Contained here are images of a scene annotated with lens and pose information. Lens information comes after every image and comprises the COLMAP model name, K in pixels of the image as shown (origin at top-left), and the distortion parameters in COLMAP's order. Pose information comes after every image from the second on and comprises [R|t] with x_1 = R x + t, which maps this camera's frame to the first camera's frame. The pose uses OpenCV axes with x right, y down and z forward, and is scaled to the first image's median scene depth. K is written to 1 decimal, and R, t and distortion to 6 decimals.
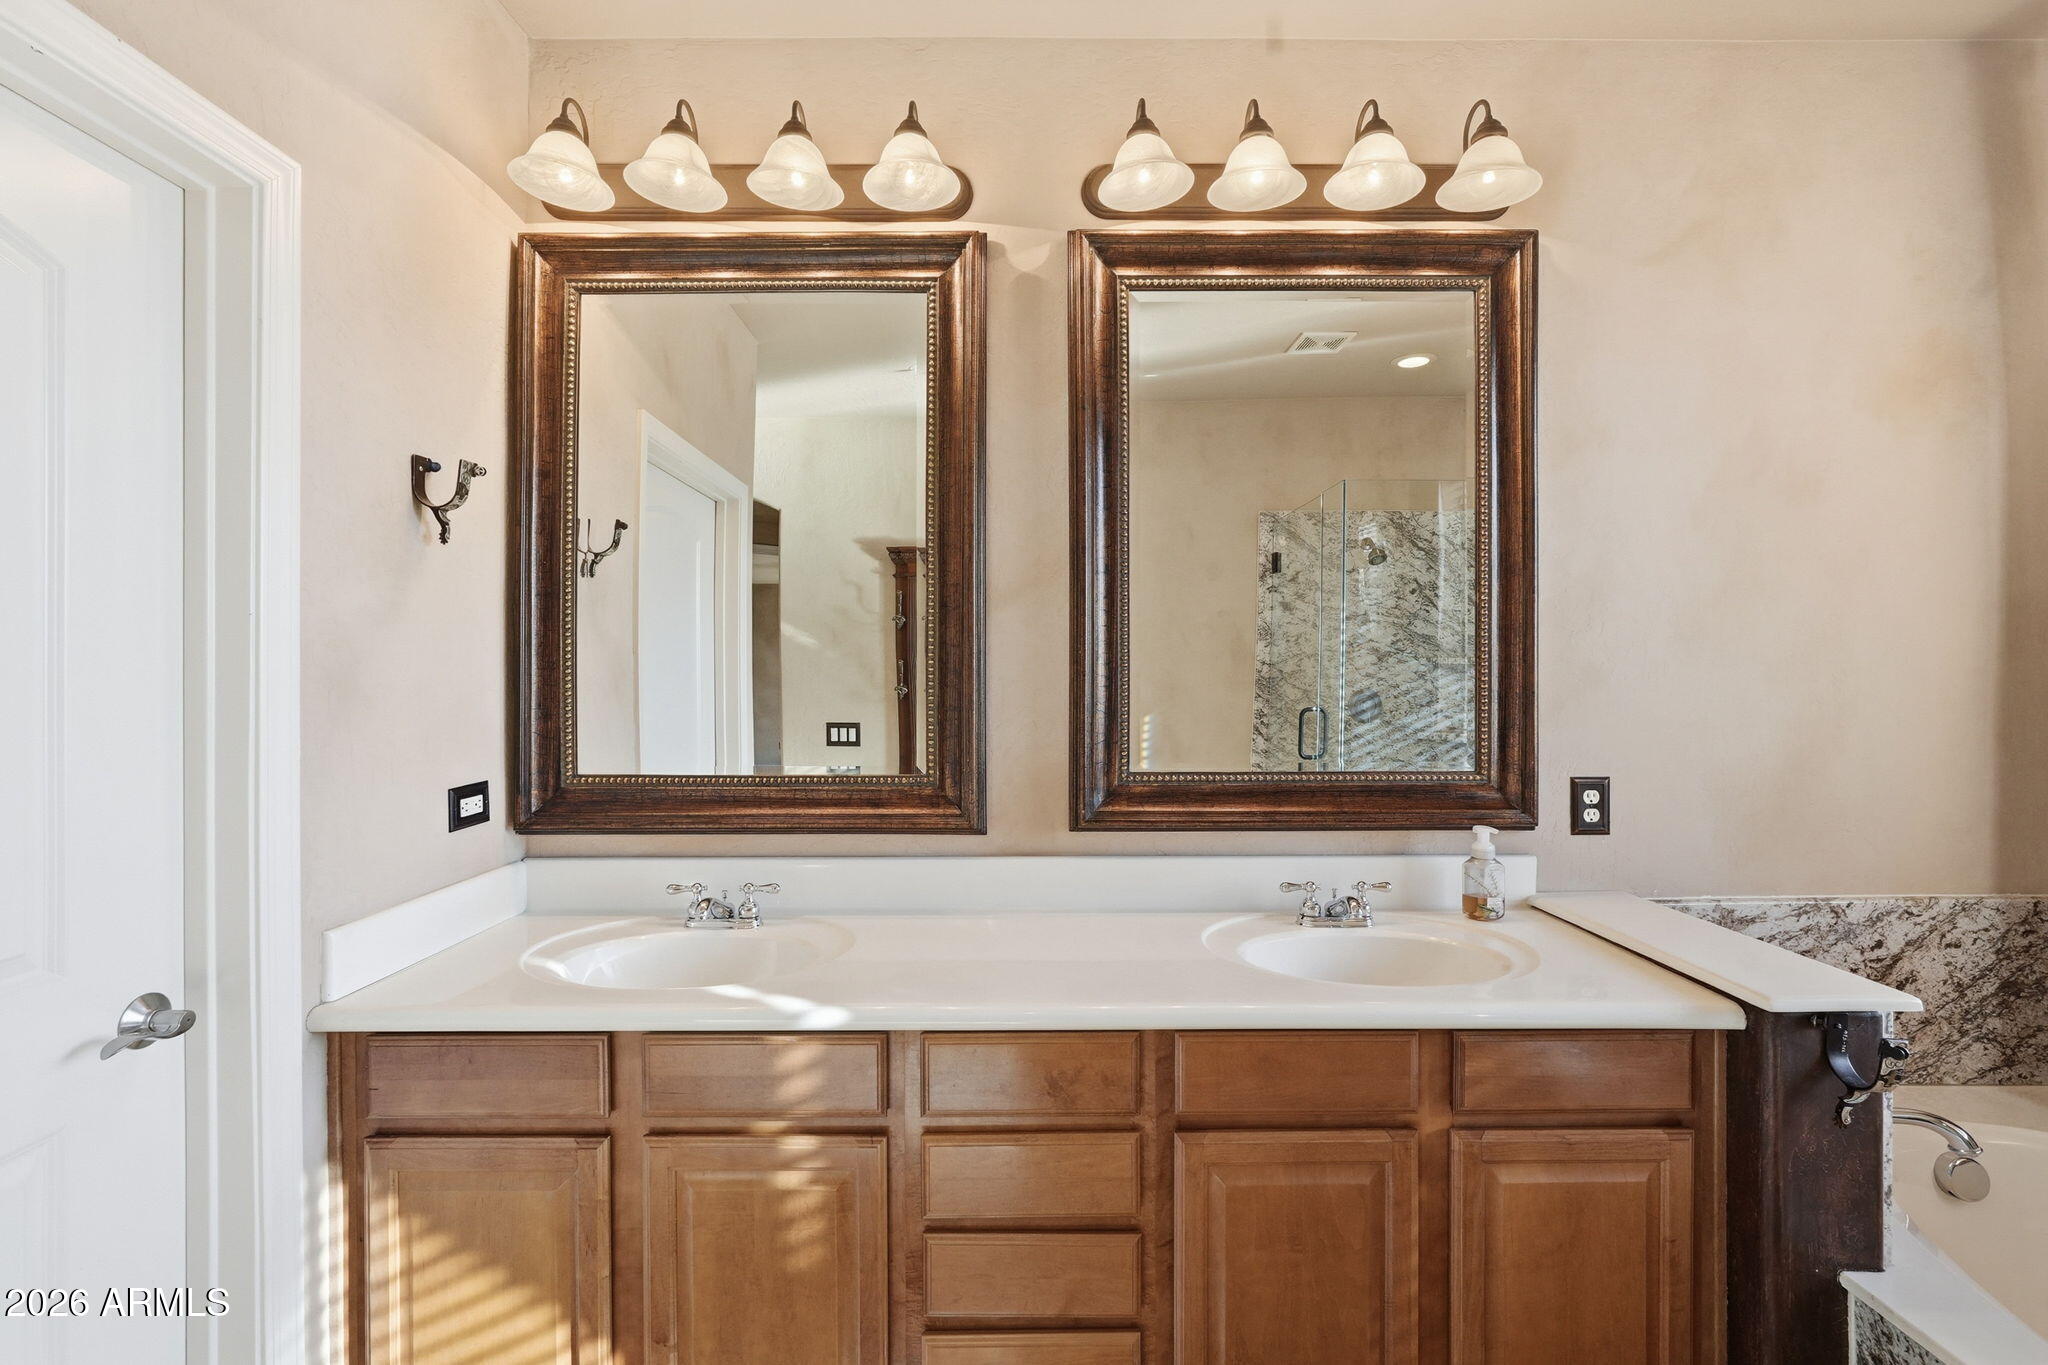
lens RADIAL K [[895.4, 0, 1022.4], [0, 895.4, 674.3], [0, 0, 1]] dist [0.002759, 0.000415]
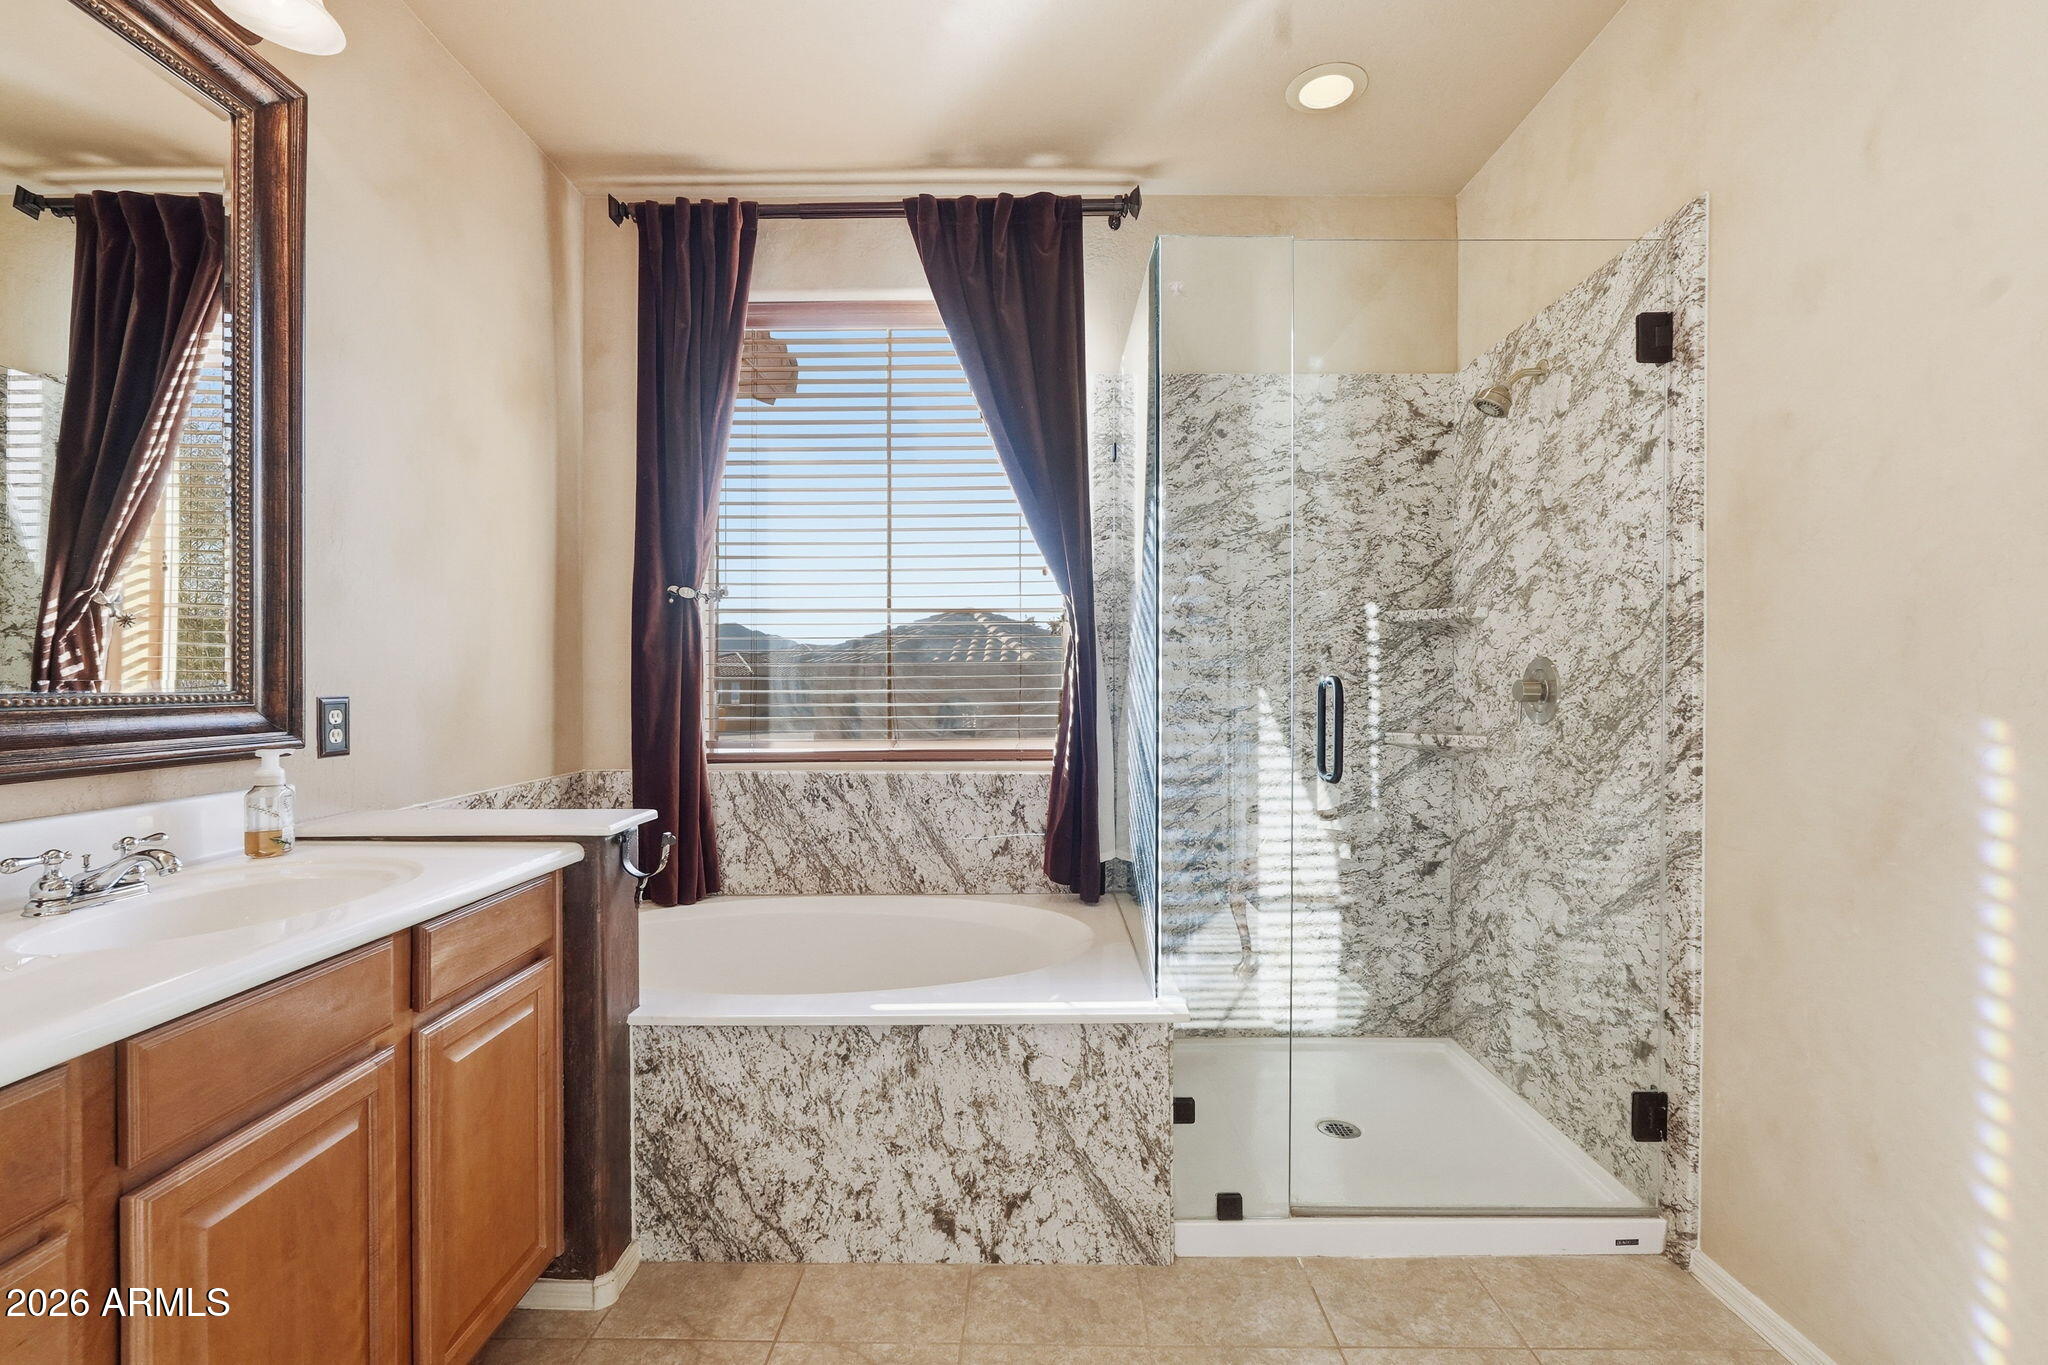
lens RADIAL K [[895.4, 0, 1024.4], [0, 895.4, 683.0], [0, 0, 1]] dist [0.002759, 0.000415]
pose [[0.011456, -0.000210, 0.999934, -0.334689], [0.009977, 0.999950, 0.000095, 0.112431], [-0.999885, 0.009976, 0.011457, 0.262345]]
